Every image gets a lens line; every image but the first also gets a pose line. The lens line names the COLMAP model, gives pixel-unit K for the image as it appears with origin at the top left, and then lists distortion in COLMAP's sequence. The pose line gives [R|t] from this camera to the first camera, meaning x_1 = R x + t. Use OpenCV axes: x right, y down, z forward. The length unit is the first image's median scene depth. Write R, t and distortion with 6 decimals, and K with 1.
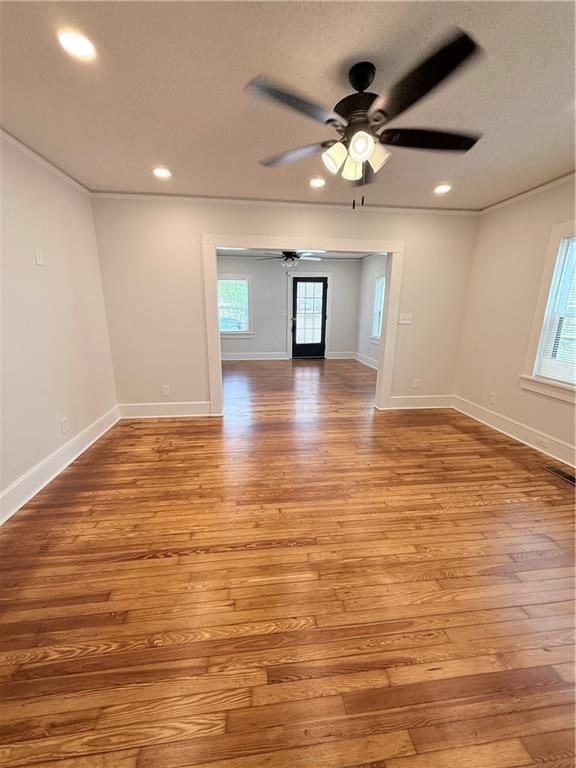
lens RADIAL K [[310.1, 0, 286.3], [0, 310.1, 386.8], [0, 0, 1]] dist [0.000319, -0.000090]
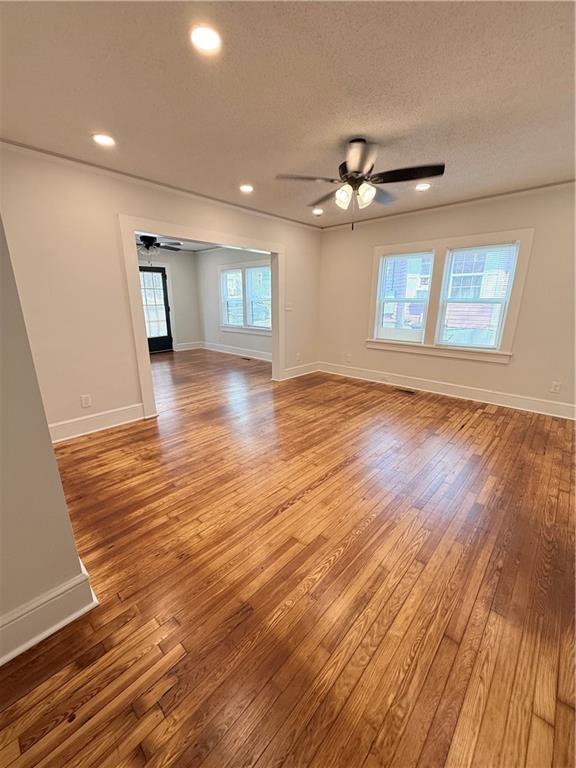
lens RADIAL K [[310.1, 0, 294.3], [0, 310.1, 384.3], [0, 0, 1]] dist [0.000319, -0.000090]
pose [[0.752617, -0.181937, 0.632824, -0.624078], [0.171189, 0.982086, 0.078754, -0.001317], [-0.635816, 0.049061, 0.770280, 0.026544]]
